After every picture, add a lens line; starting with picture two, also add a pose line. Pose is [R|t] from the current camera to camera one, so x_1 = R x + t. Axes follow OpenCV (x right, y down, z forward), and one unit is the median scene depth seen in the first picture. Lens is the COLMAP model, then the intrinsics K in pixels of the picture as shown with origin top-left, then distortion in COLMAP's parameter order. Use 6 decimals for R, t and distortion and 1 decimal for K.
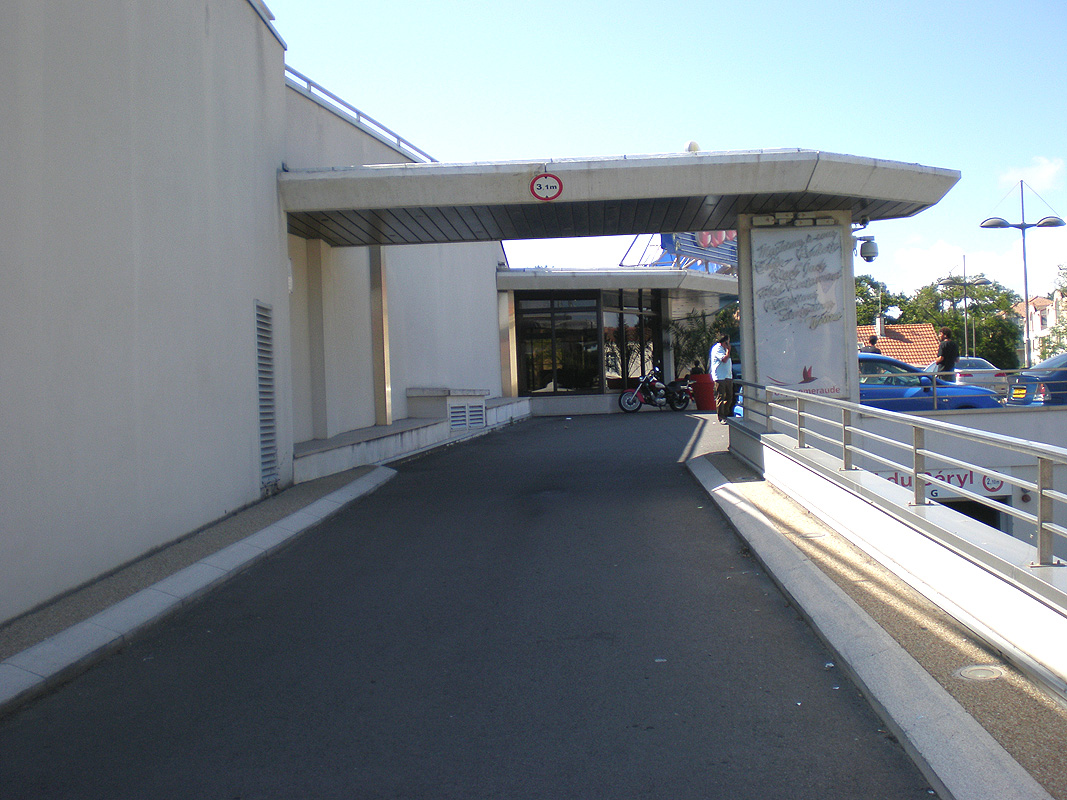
lens RADIAL K [[1181.0, 0, 533.5], [0, 1181.0, 400.0], [0, 0, 1]] dist [-0.116410, -0.004473]
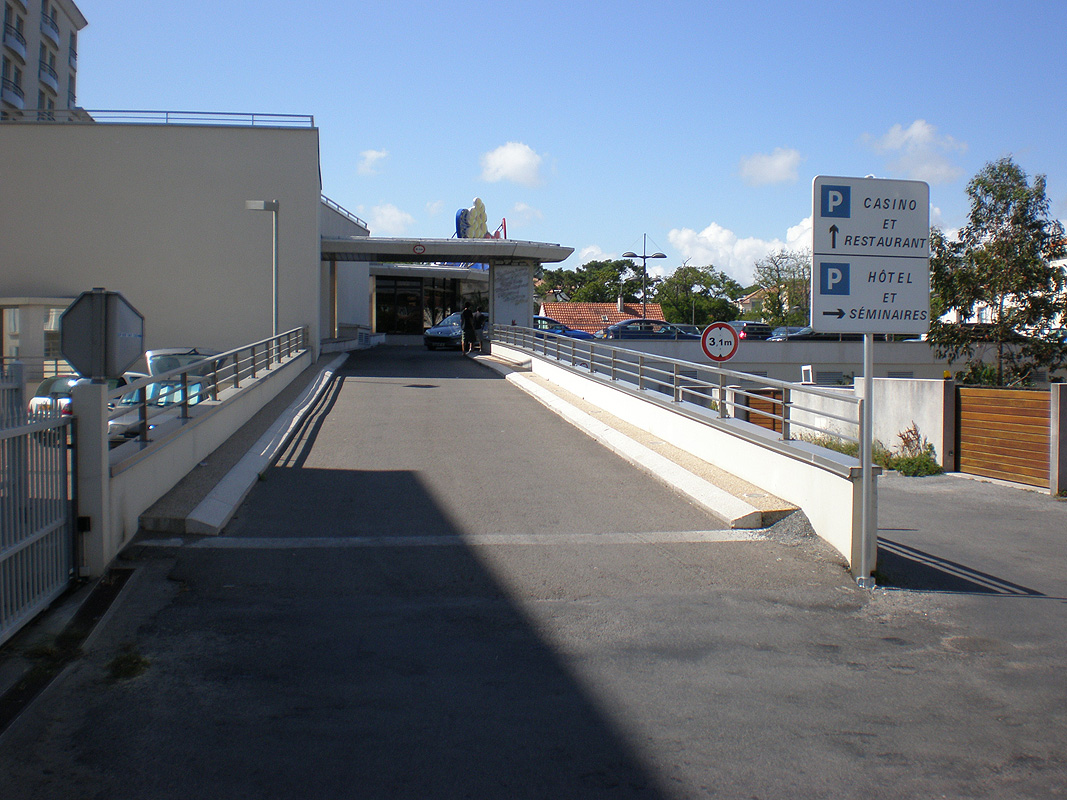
lens RADIAL K [[1181.0, 0, 533.5], [0, 1181.0, 400.0], [0, 0, 1]] dist [-0.116410, -0.004473]
pose [[0.982653, 0.036565, 0.181813, -0.142960], [-0.041914, 0.998792, 0.025665, 0.060070], [-0.180655, -0.032840, 0.982998, -1.181576]]
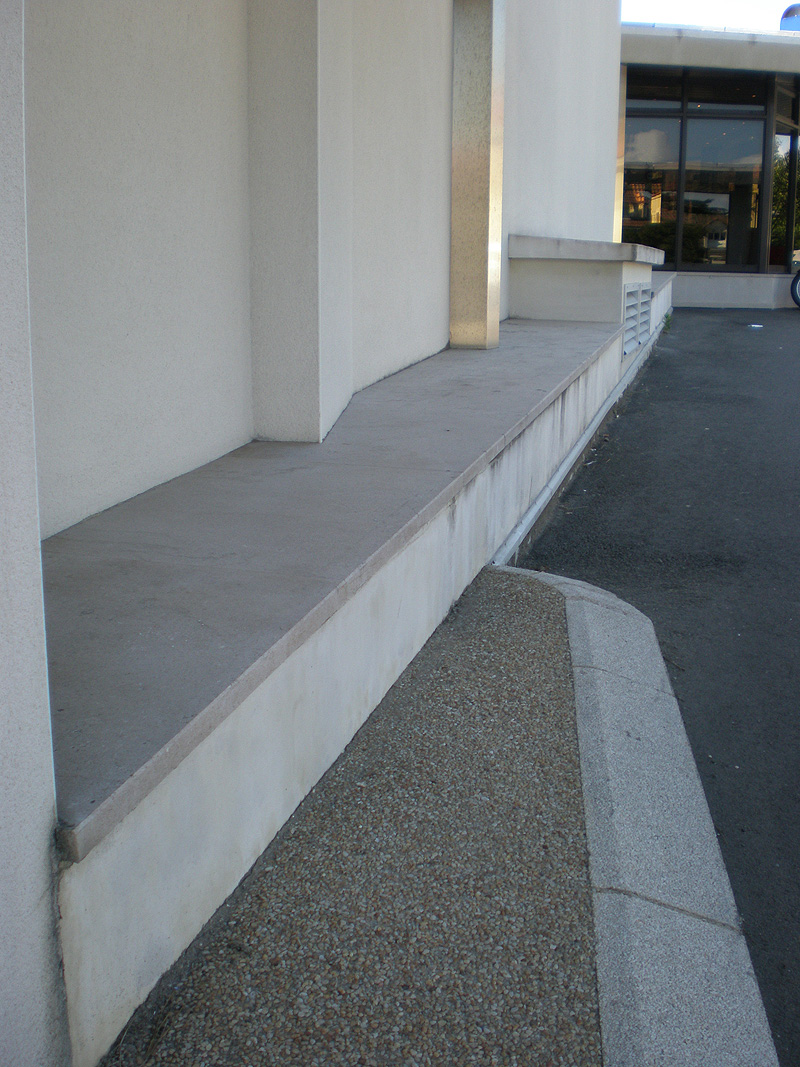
lens RADIAL K [[1181.0, 0, 400.0], [0, 1181.0, 533.5], [0, 0, 1]] dist [-0.116410, -0.004473]
pose [[0.997288, 0.056111, -0.047625, -0.119203], [-0.044239, 0.974182, 0.221388, 0.001314], [0.058818, -0.218681, 0.974022, 0.634619]]
